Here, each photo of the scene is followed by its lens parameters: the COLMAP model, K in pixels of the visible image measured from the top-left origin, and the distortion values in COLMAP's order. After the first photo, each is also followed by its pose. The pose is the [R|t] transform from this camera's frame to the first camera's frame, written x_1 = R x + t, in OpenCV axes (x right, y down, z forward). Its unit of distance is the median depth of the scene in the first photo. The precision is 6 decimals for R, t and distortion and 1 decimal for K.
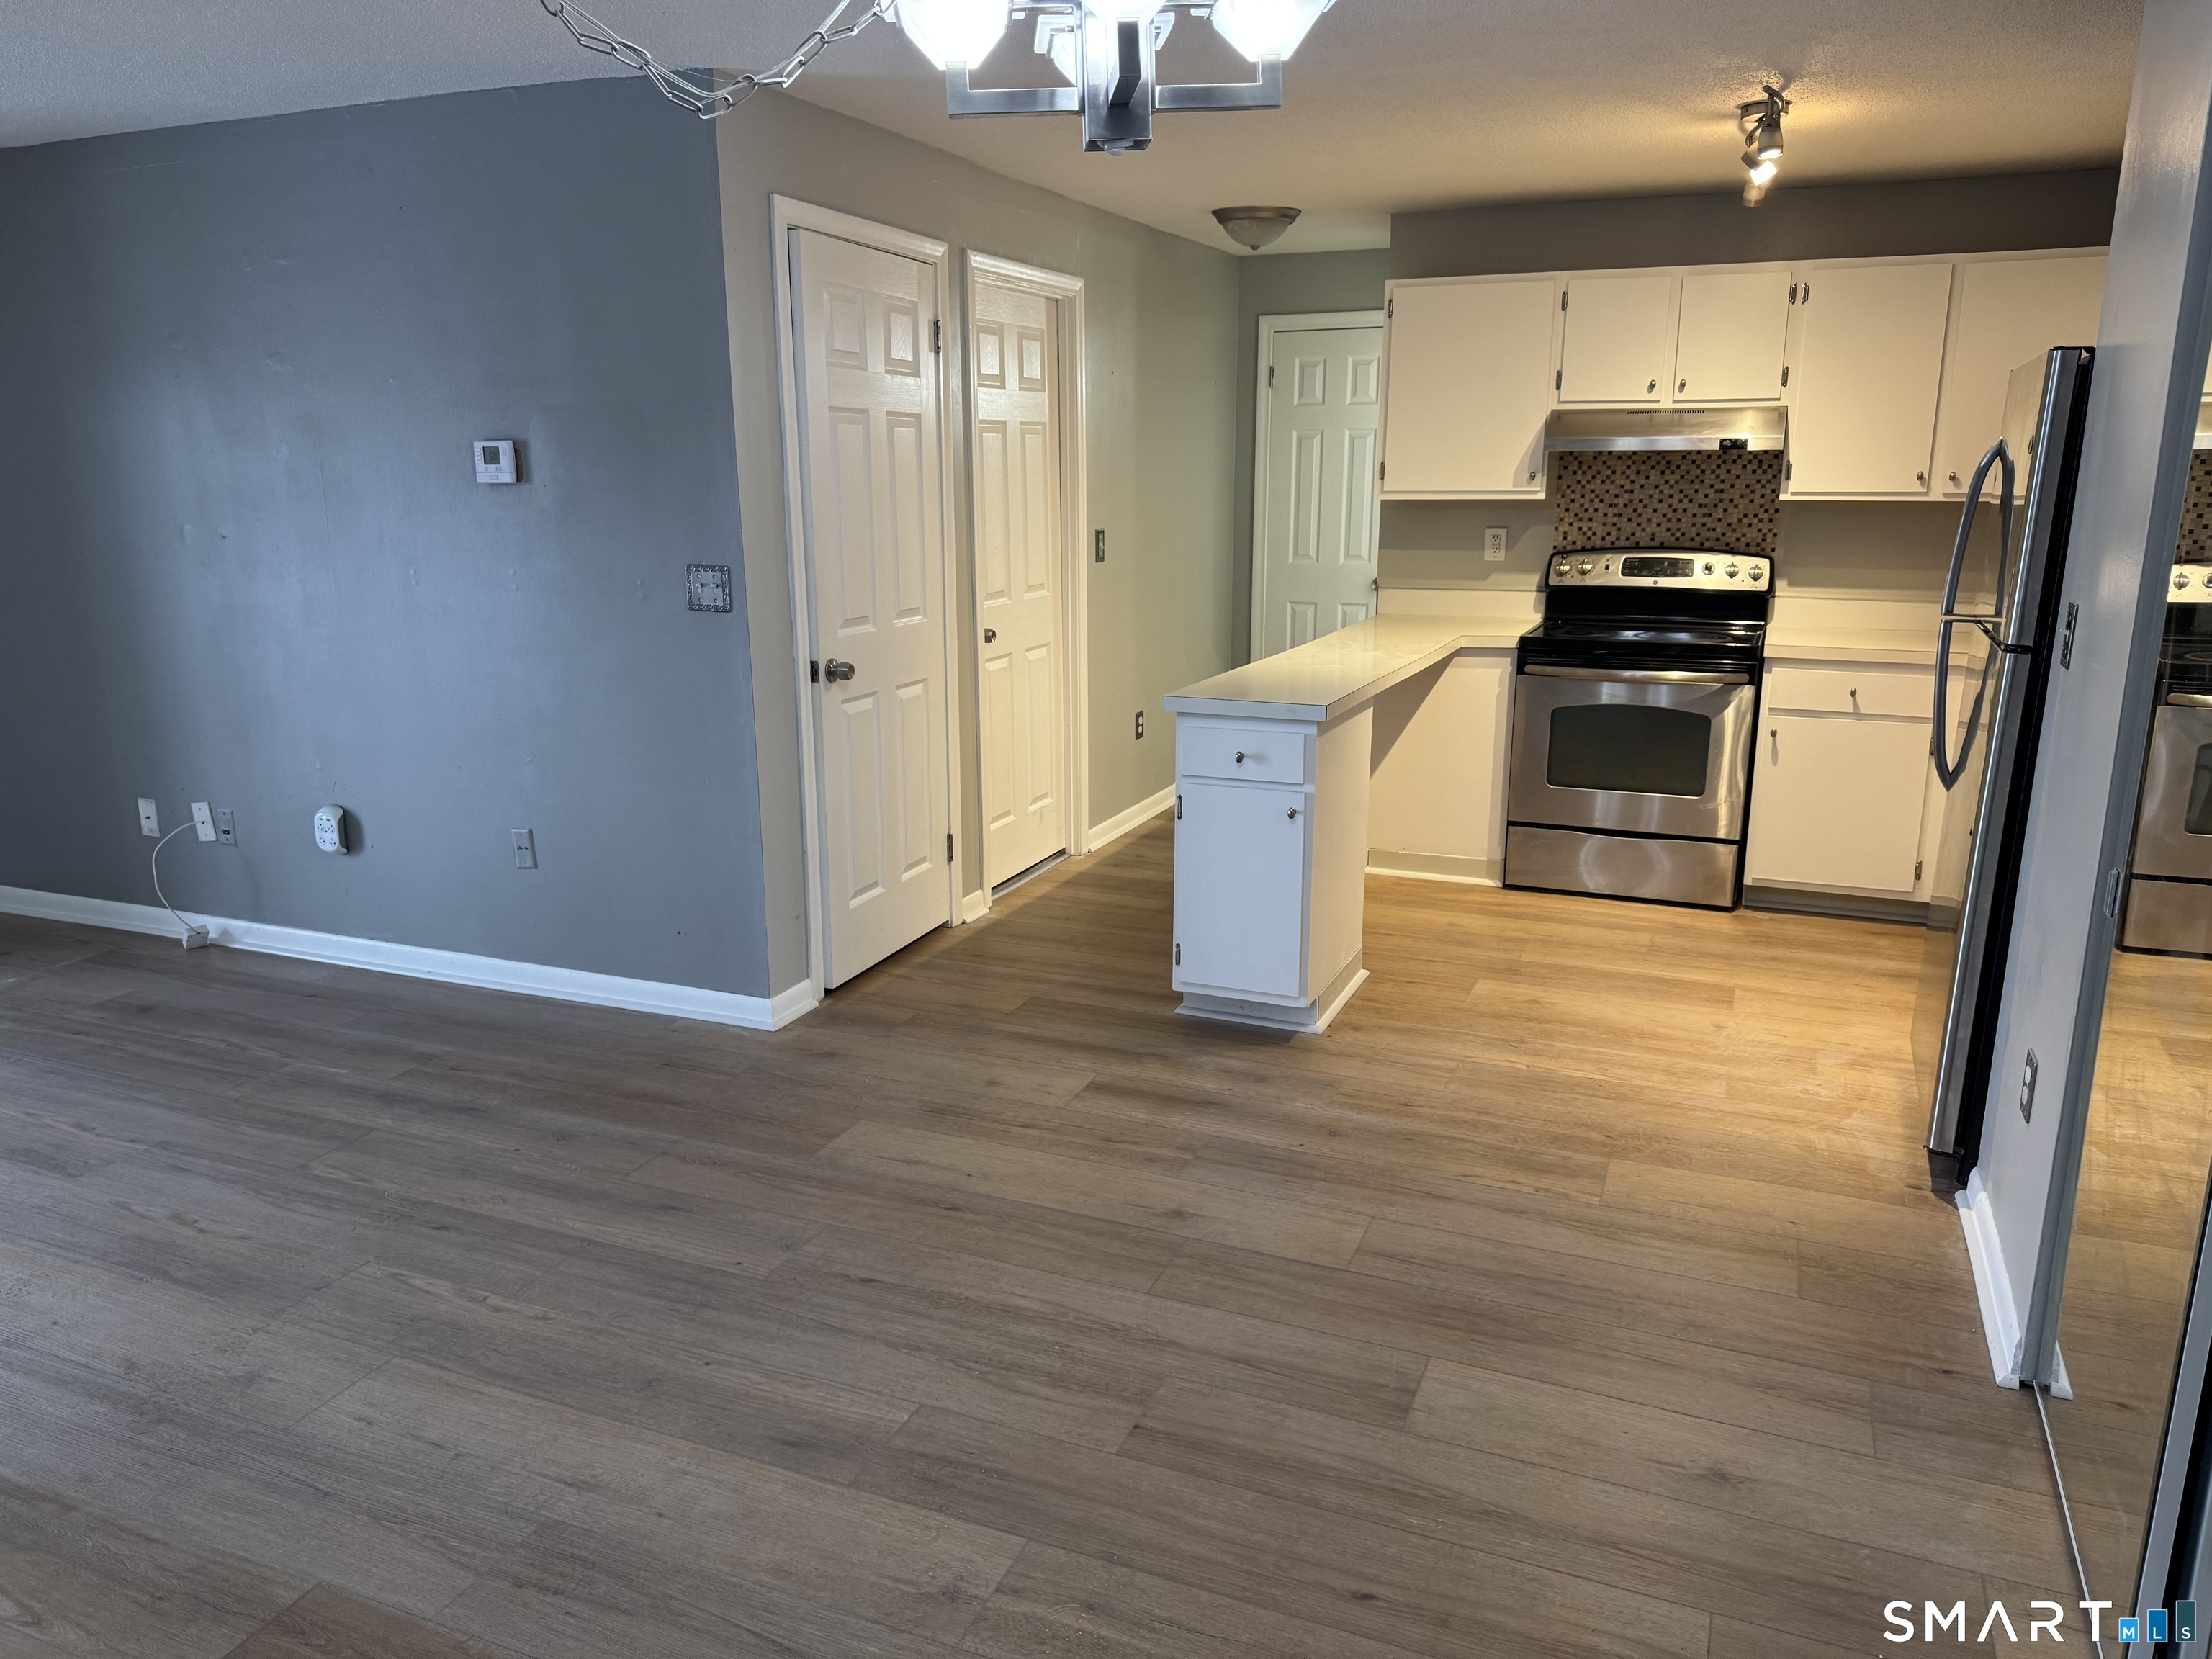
lens RADIAL K [[1545.9, 0, 1098.4], [0, 1545.9, 835.3], [0, 0, 1]] dist [0.180602, -0.399796]
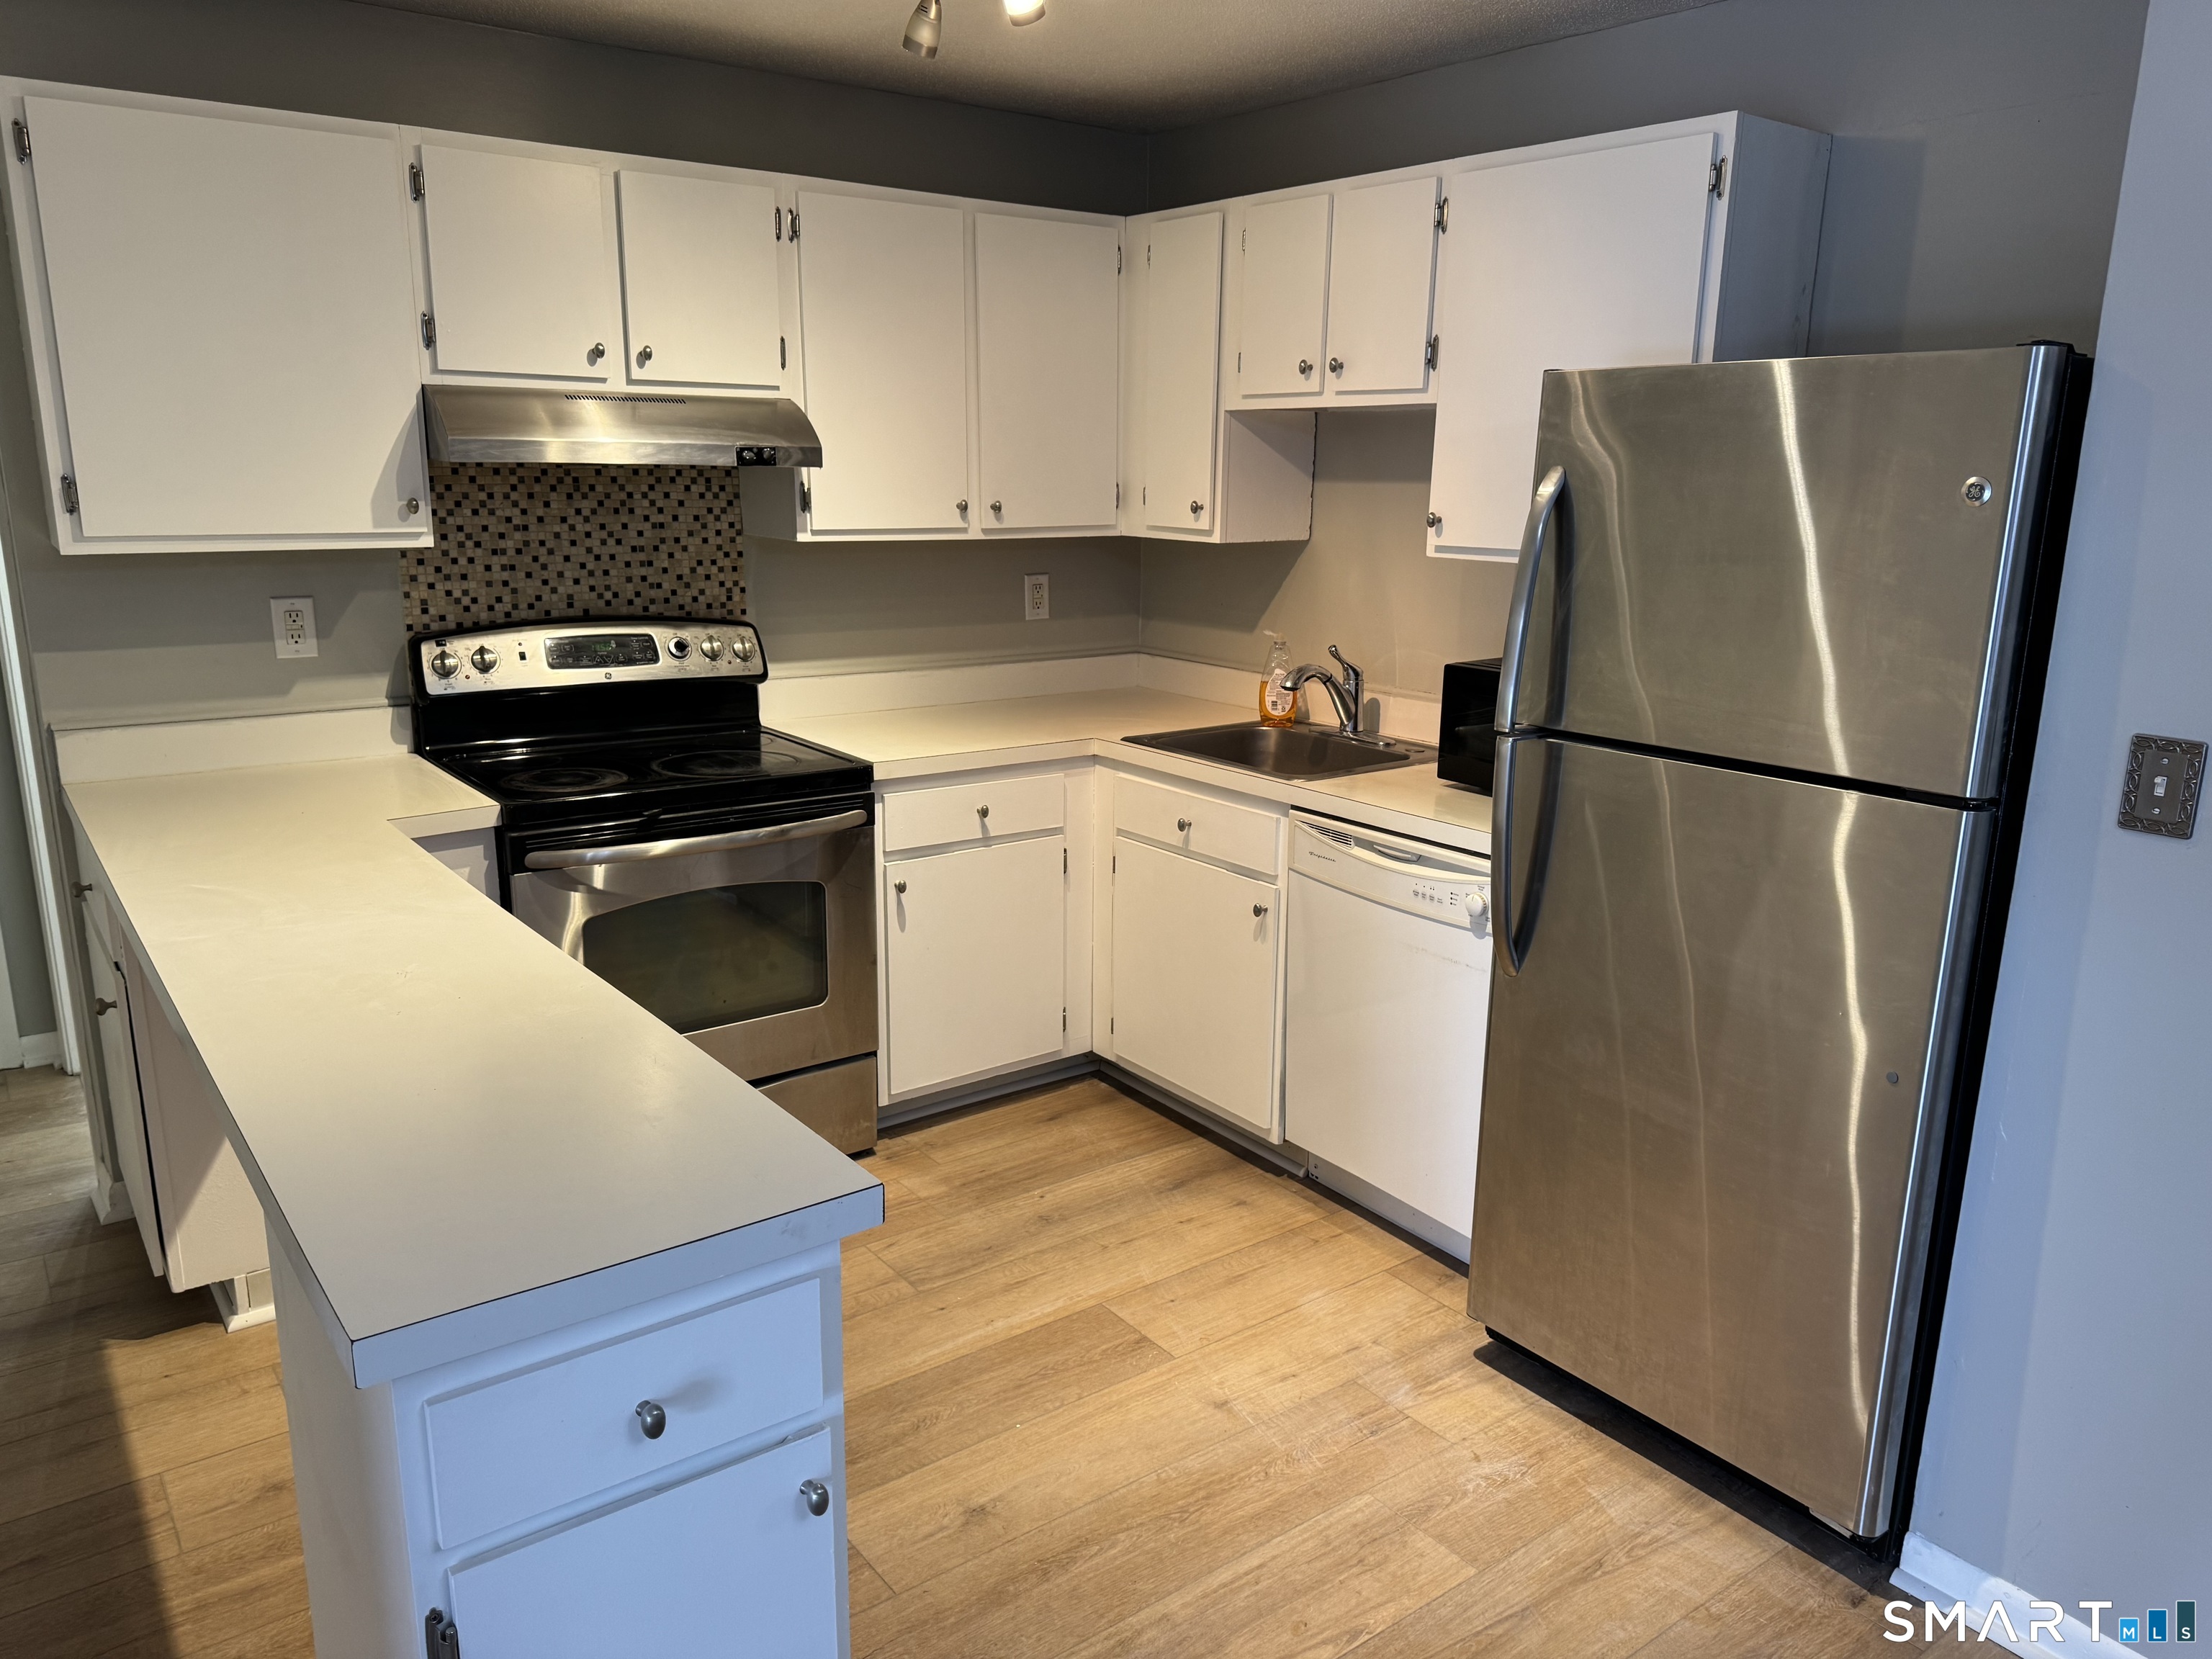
lens RADIAL K [[1550.1, 0, 1113.1], [0, 1550.1, 839.2], [0, 0, 1]] dist [0.178623, -0.355937]
pose [[0.499180, -0.197160, 0.843769, -0.112278], [0.189075, 0.975089, 0.115987, -0.183441], [-0.845618, 0.101638, 0.524023, 0.714801]]
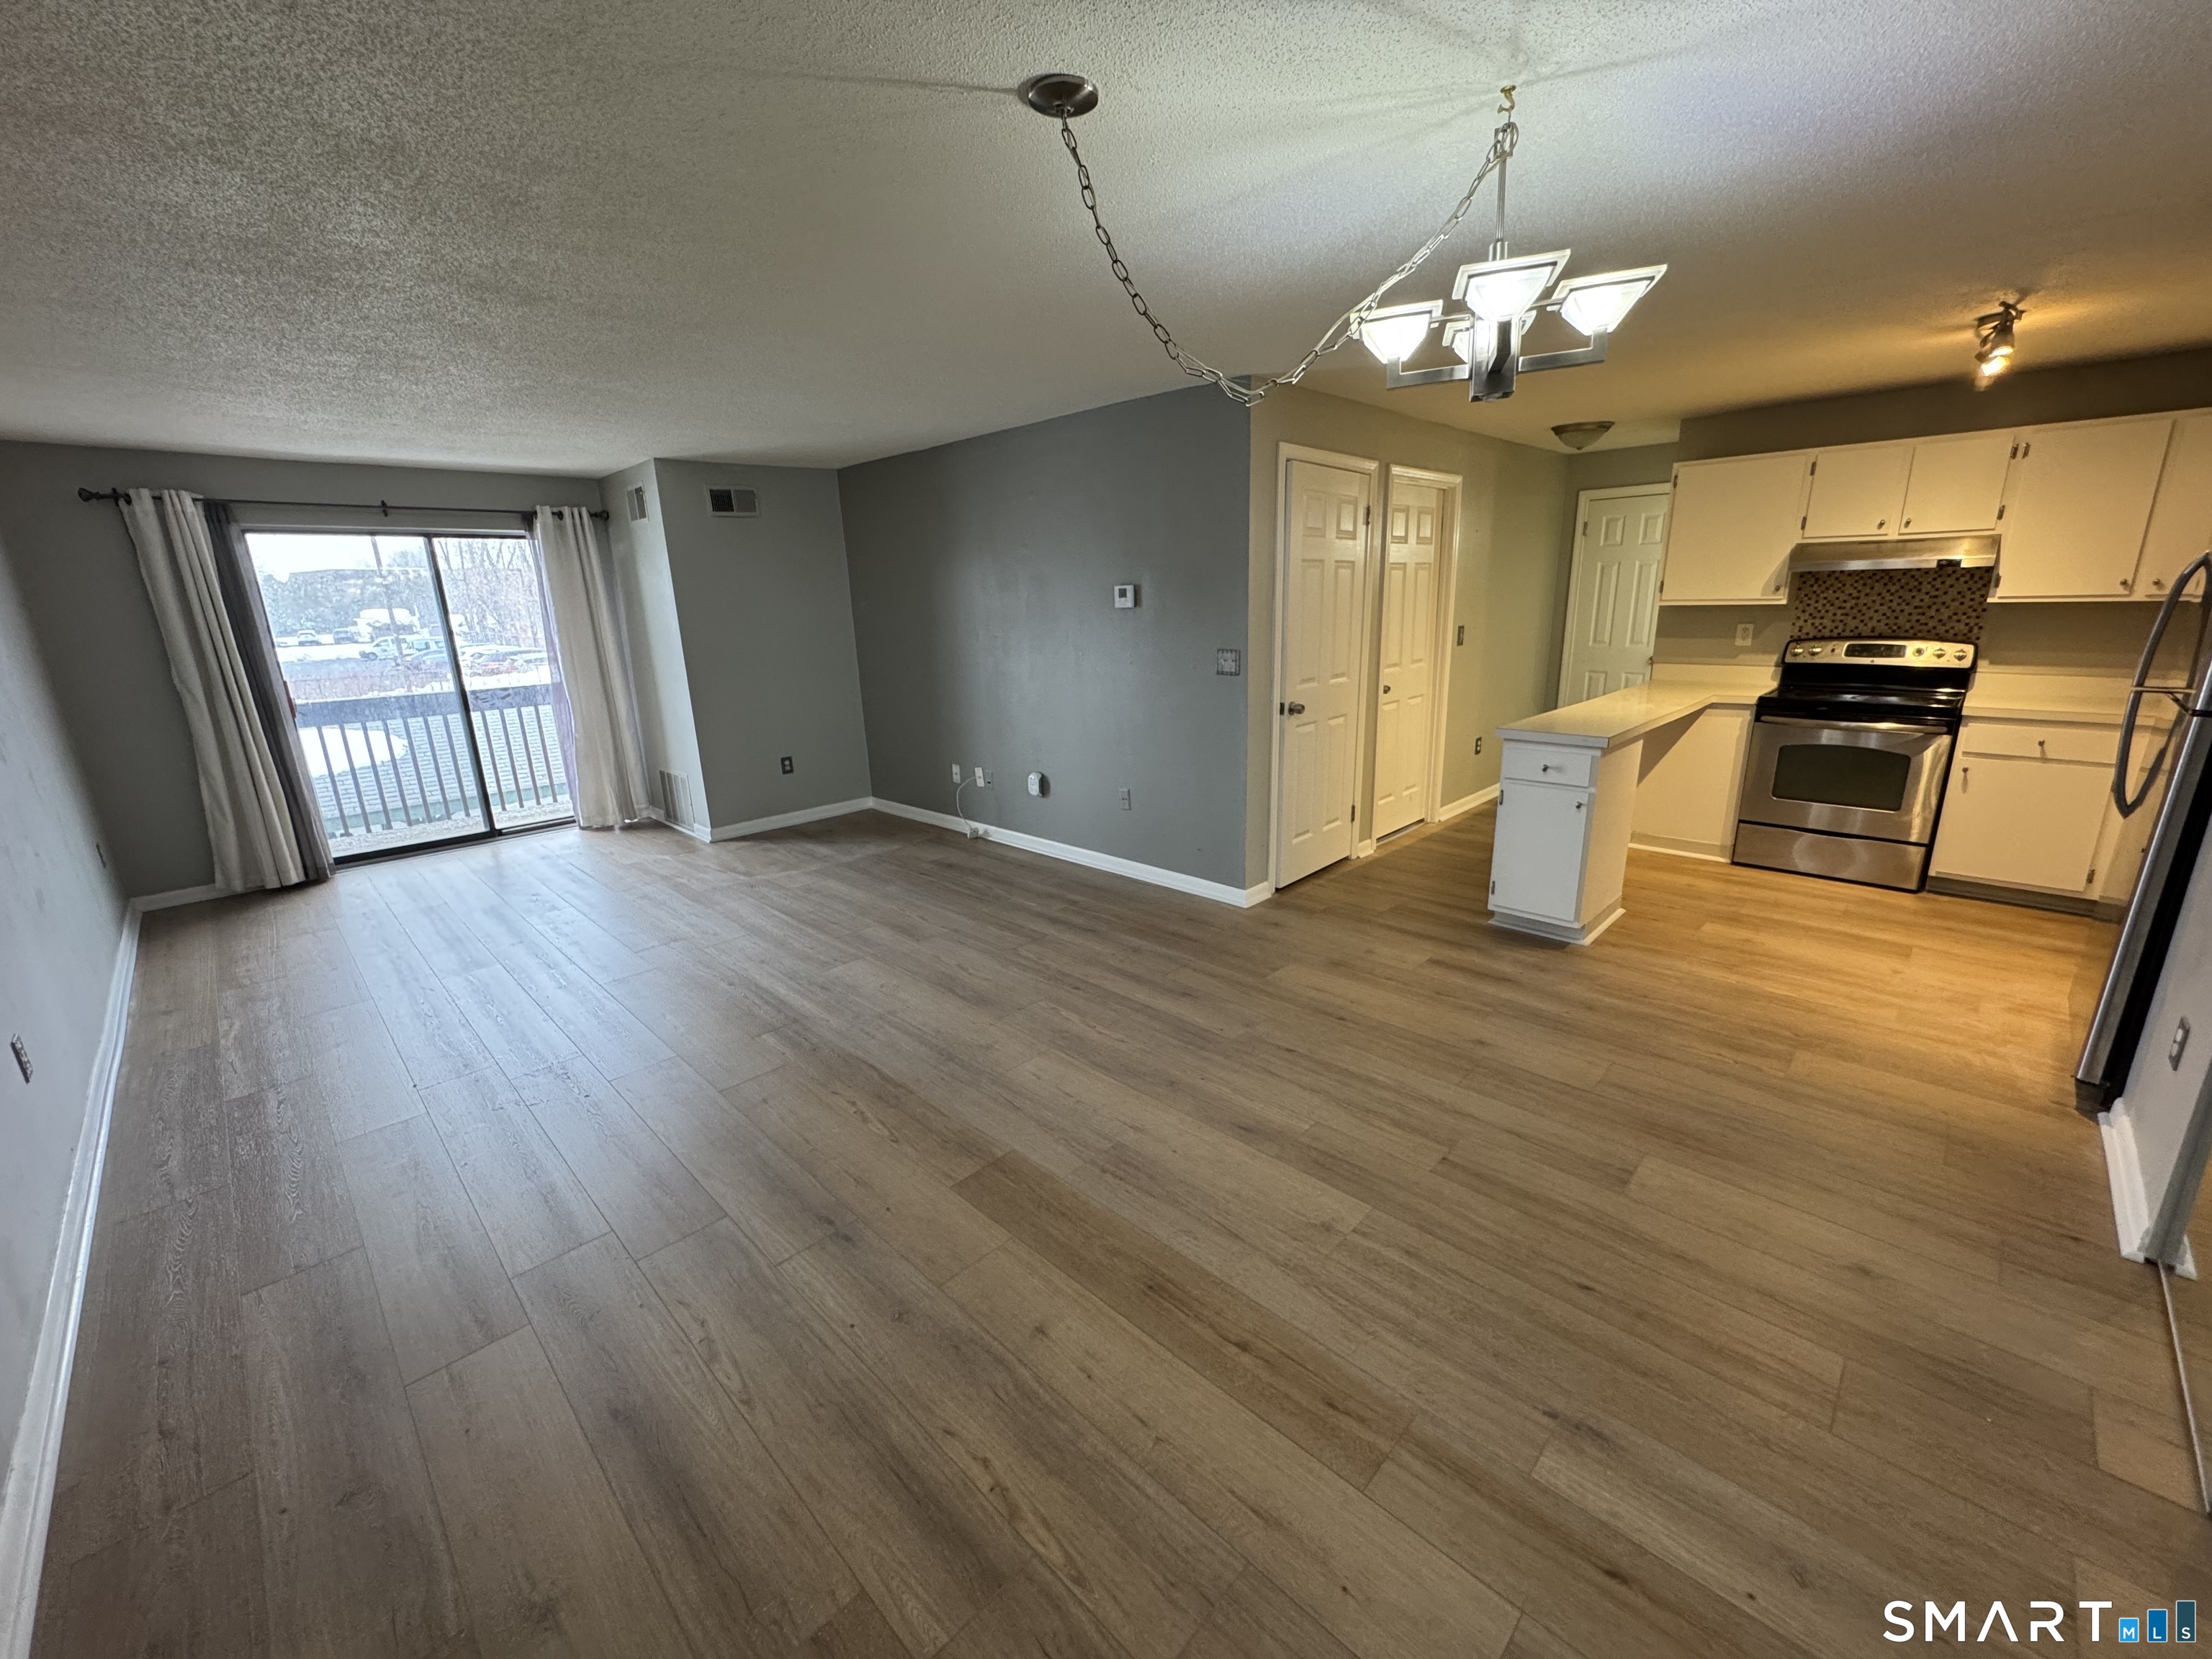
lens RADIAL K [[880.4, 0, 1106.0], [0, 880.4, 829.5], [0, 0, 1]] dist [-0.002253, -0.000080]
pose [[0.930772, 0.071186, -0.358602, -0.000092], [-0.059613, 0.997284, 0.043243, 0.000258], [0.360706, -0.018873, 0.932488, -0.009374]]
